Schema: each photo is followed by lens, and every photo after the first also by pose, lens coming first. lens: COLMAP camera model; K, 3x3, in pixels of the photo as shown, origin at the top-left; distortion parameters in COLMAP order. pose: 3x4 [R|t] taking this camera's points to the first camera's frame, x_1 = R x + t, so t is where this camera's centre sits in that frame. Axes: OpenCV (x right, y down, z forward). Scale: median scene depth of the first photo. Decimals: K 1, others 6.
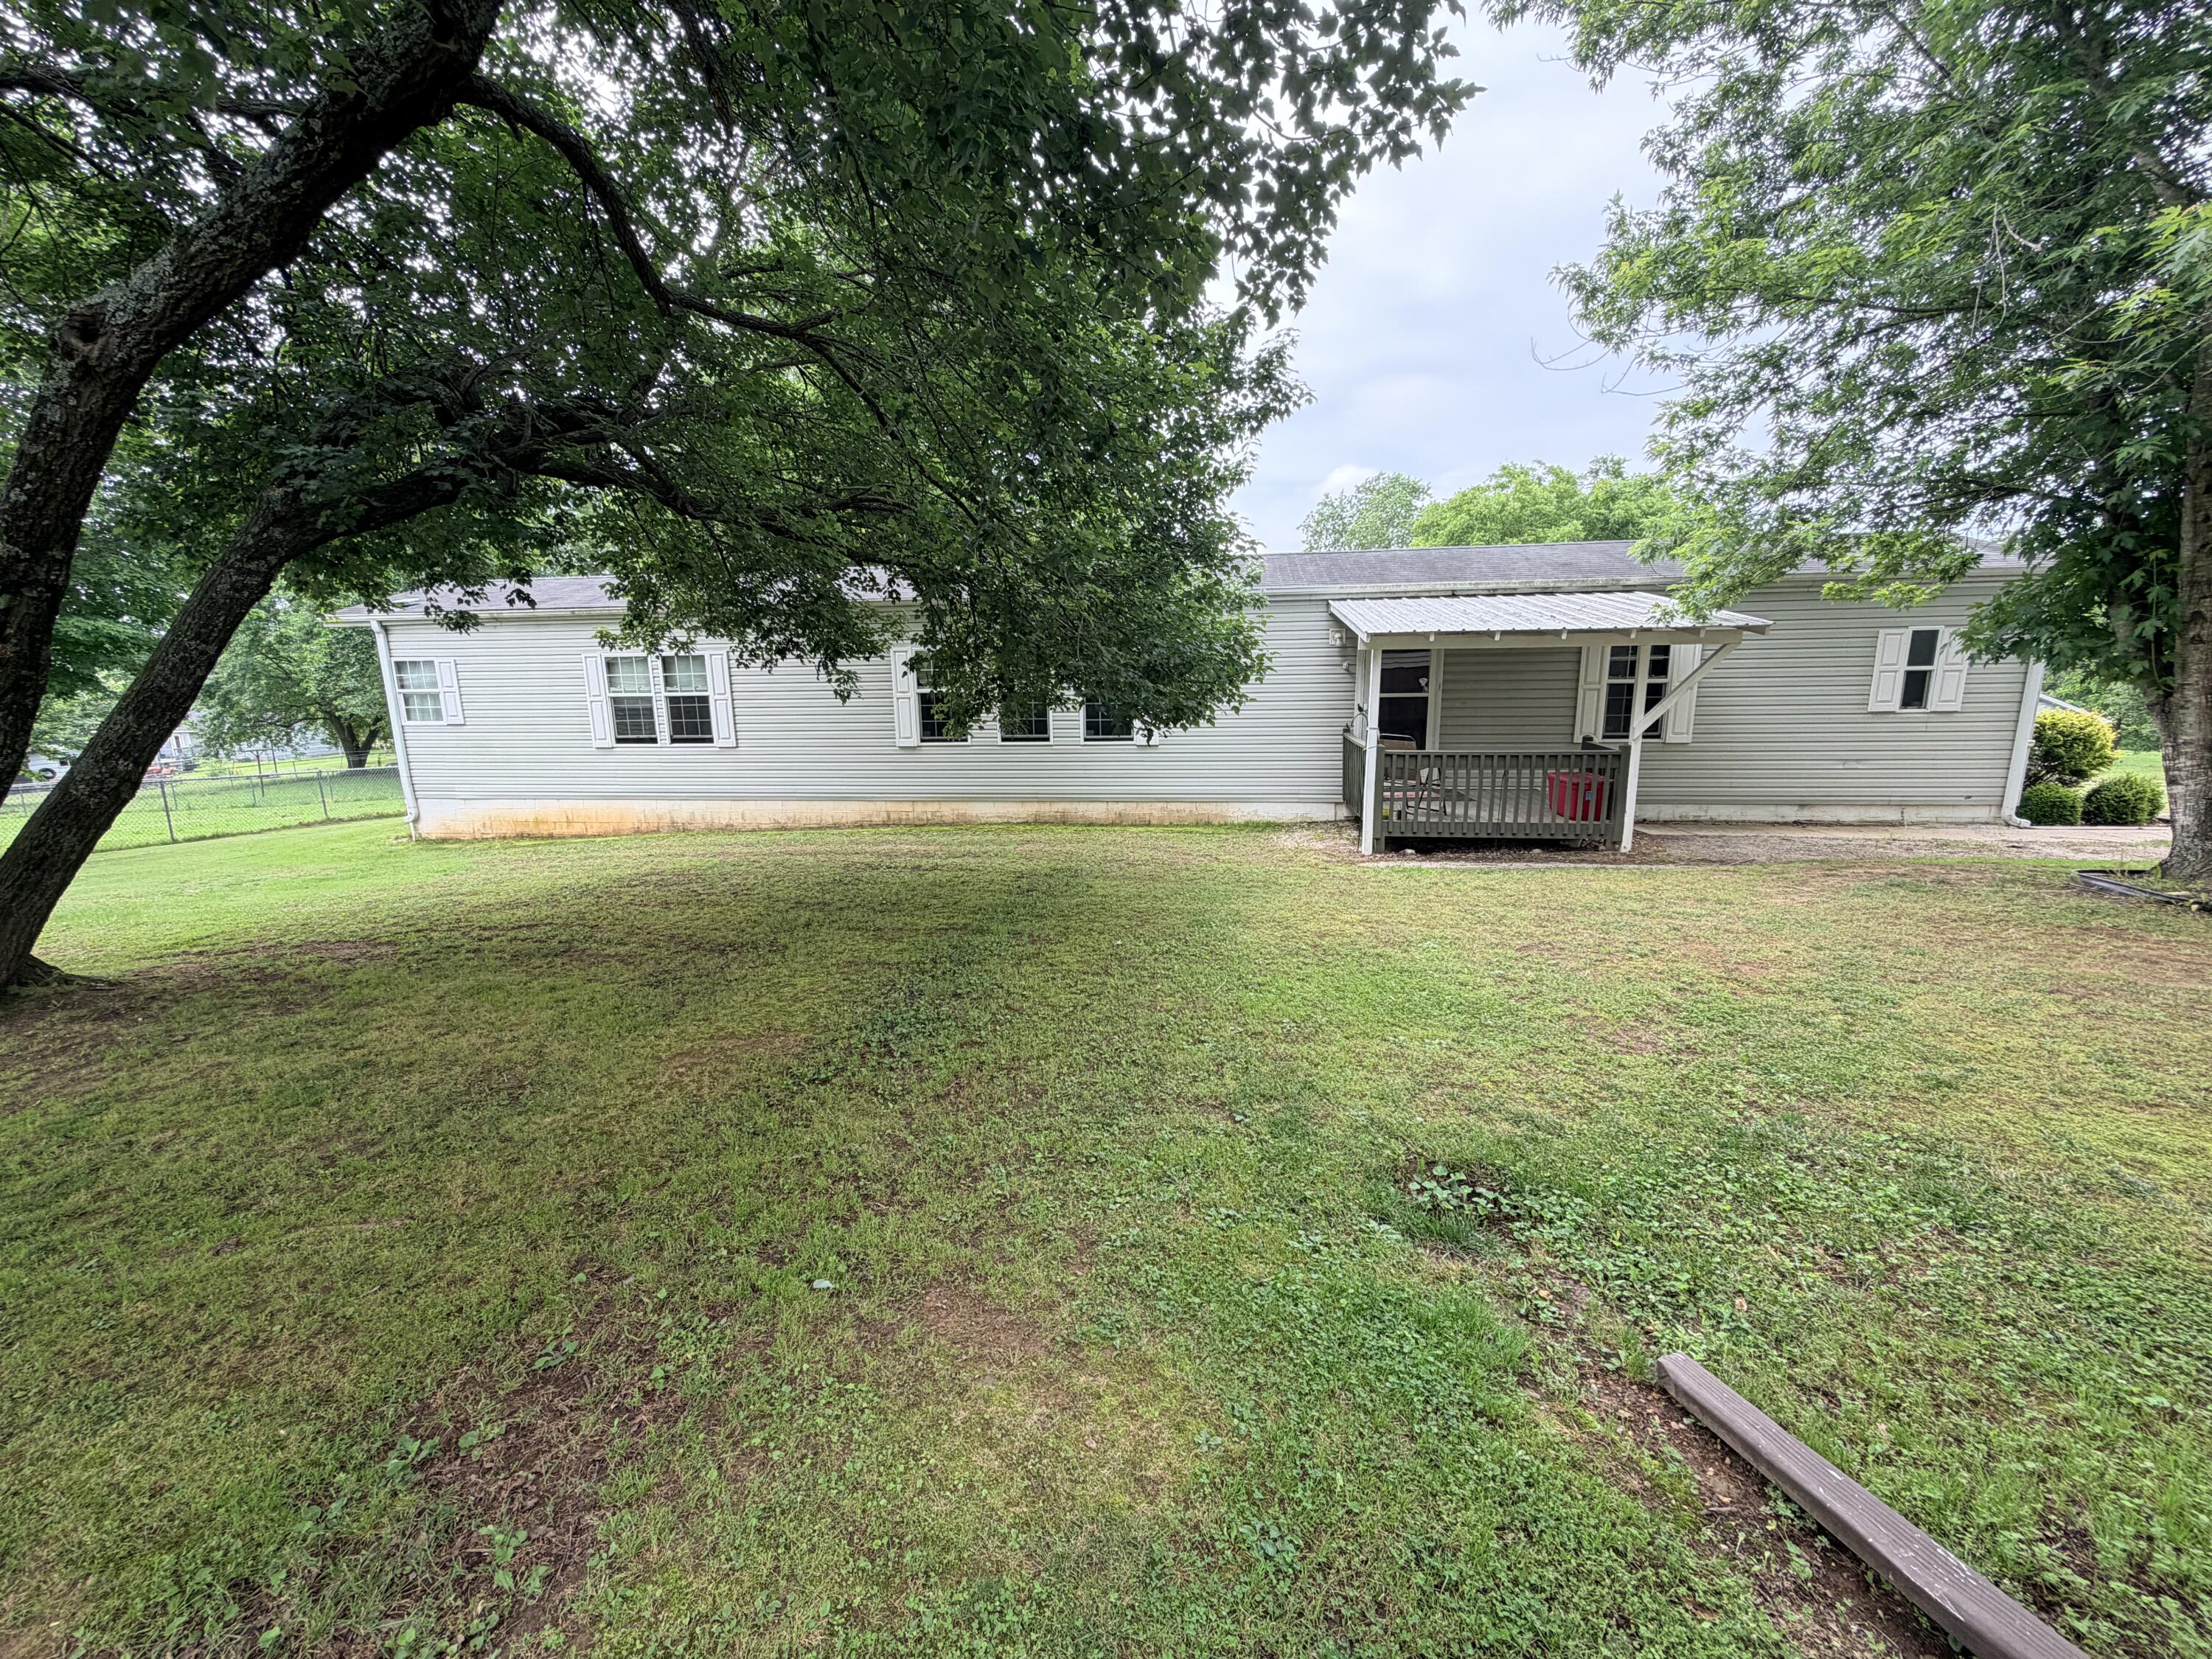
lens RADIAL K [[879.8, 0, 1104.8], [0, 879.8, 832.1], [0, 0, 1]] dist [-0.000193, 0.000036]
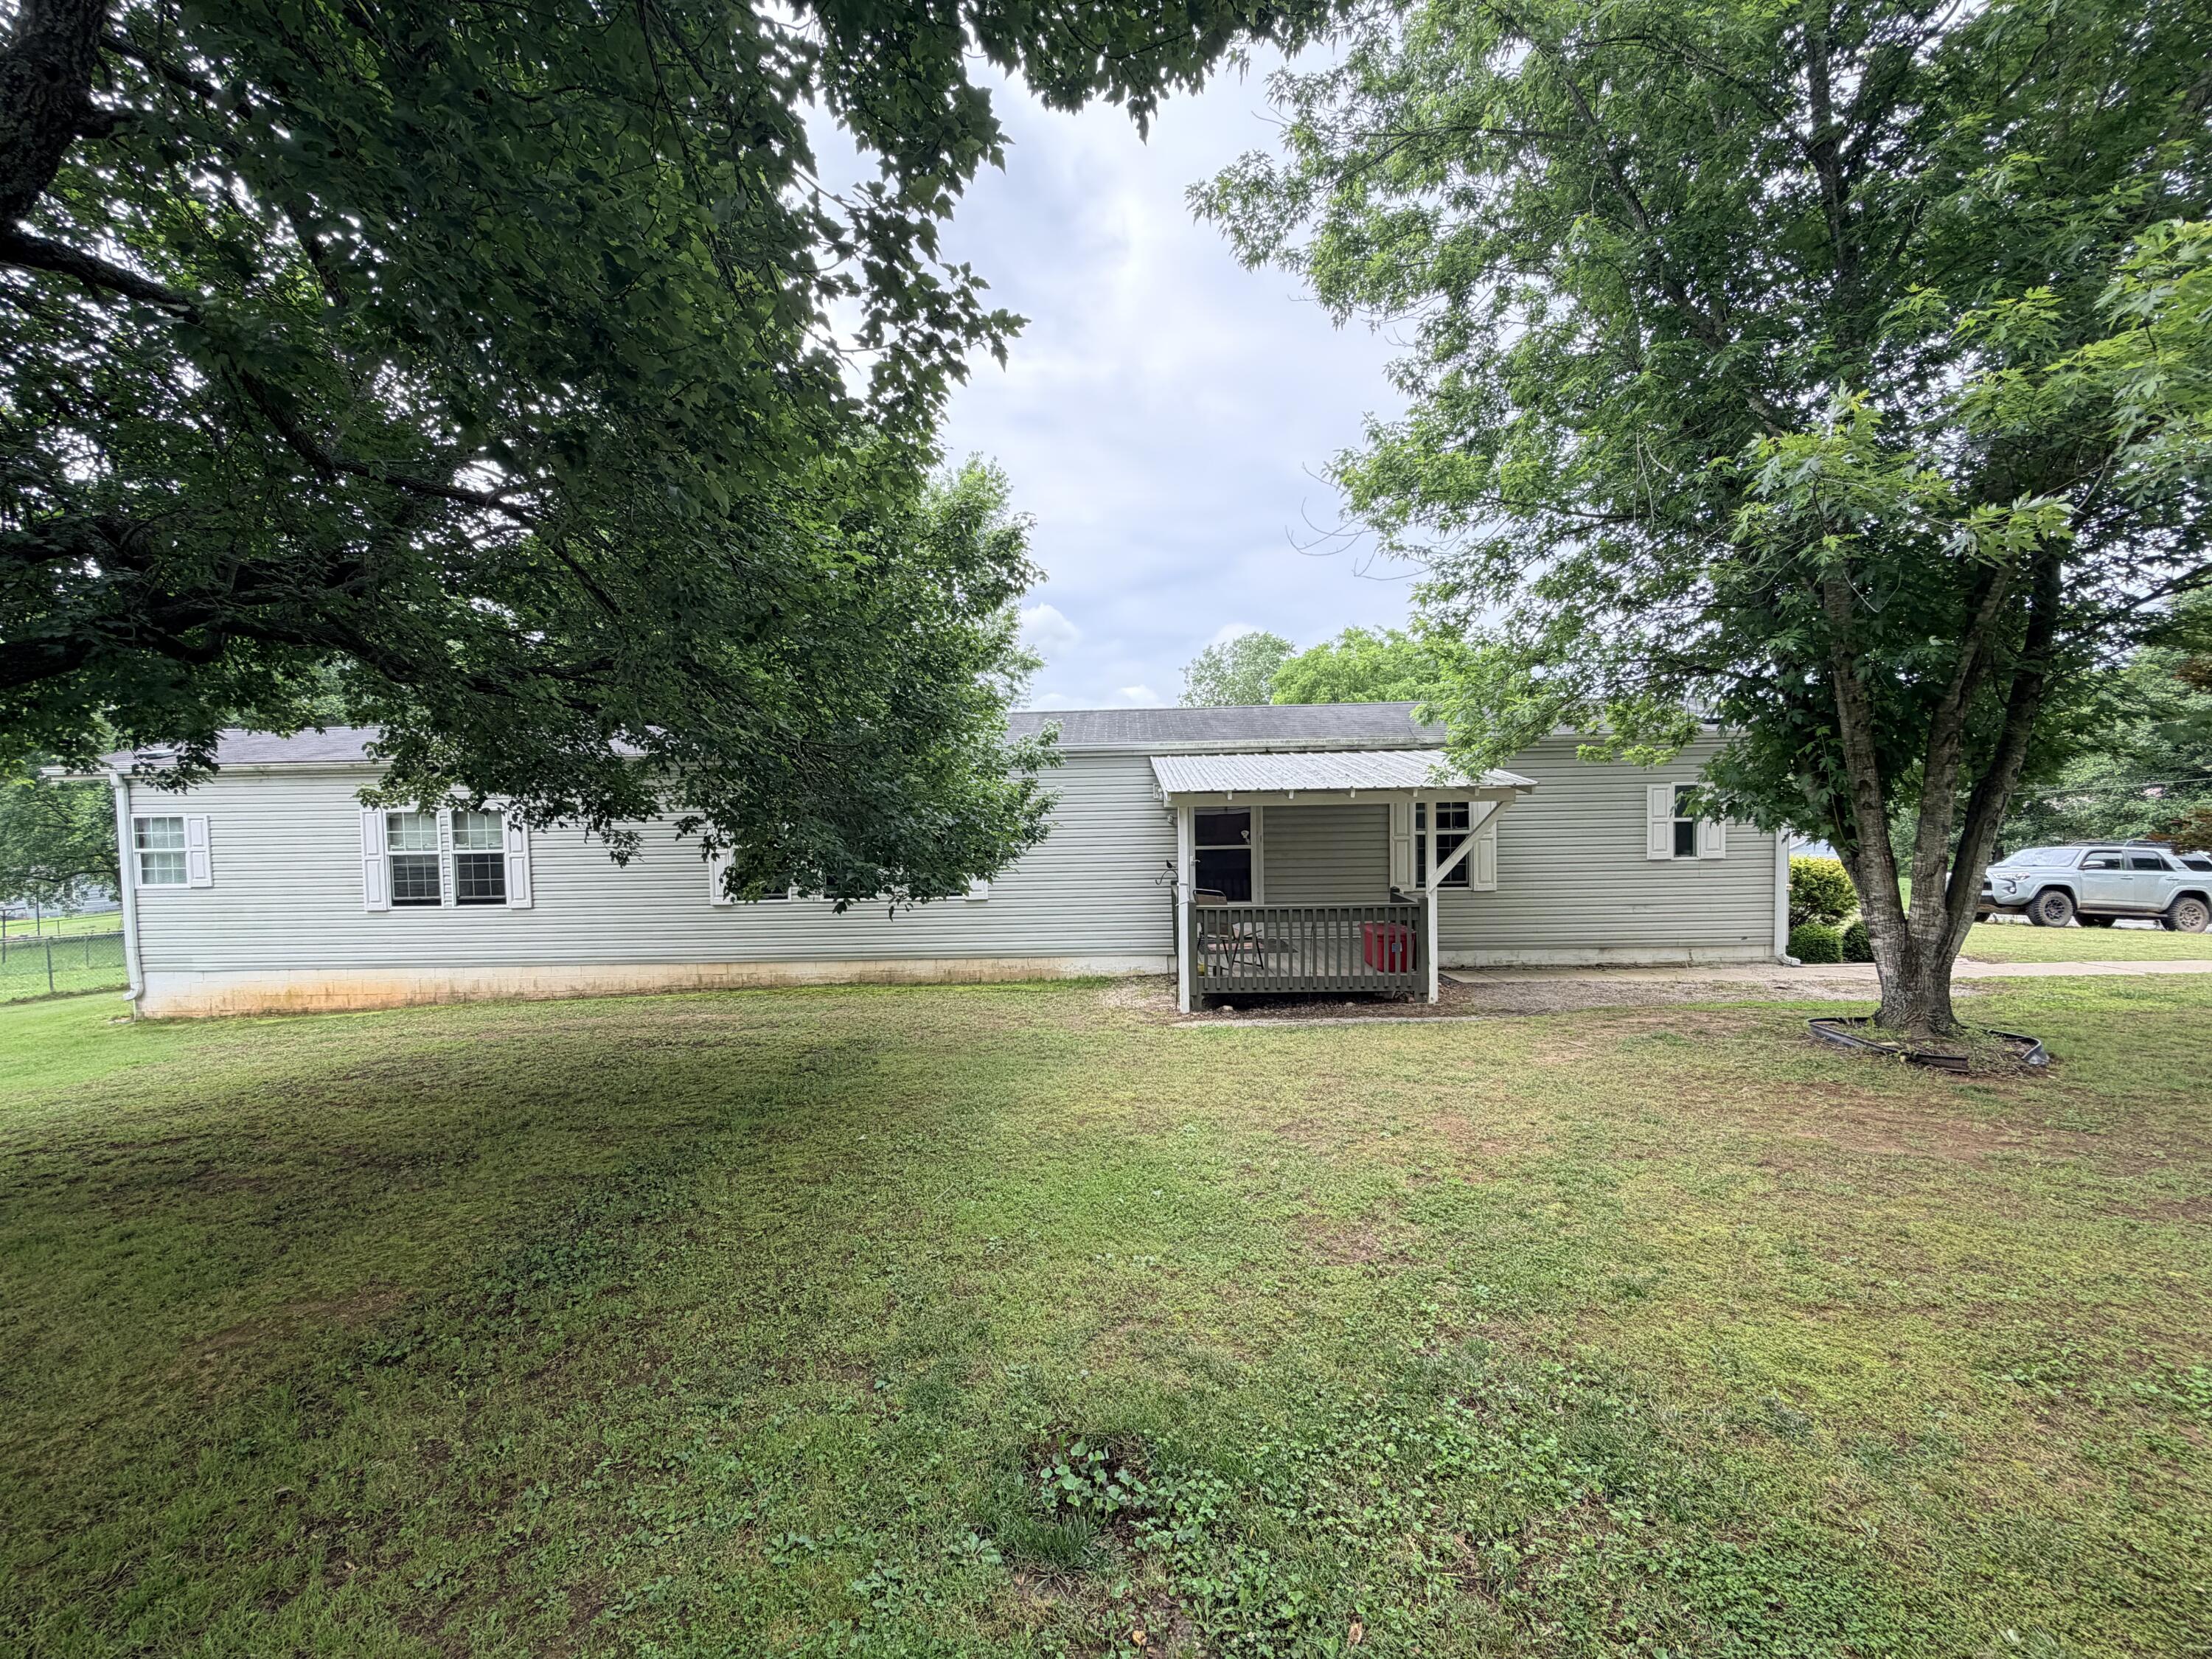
lens RADIAL K [[879.8, 0, 1108.7], [0, 879.8, 822.9], [0, 0, 1]] dist [-0.000193, 0.000036]
pose [[0.993393, -0.006745, 0.114567, 0.139597], [0.025680, 0.986023, -0.164615, -0.031774], [-0.111856, 0.166470, 0.979682, 0.027596]]
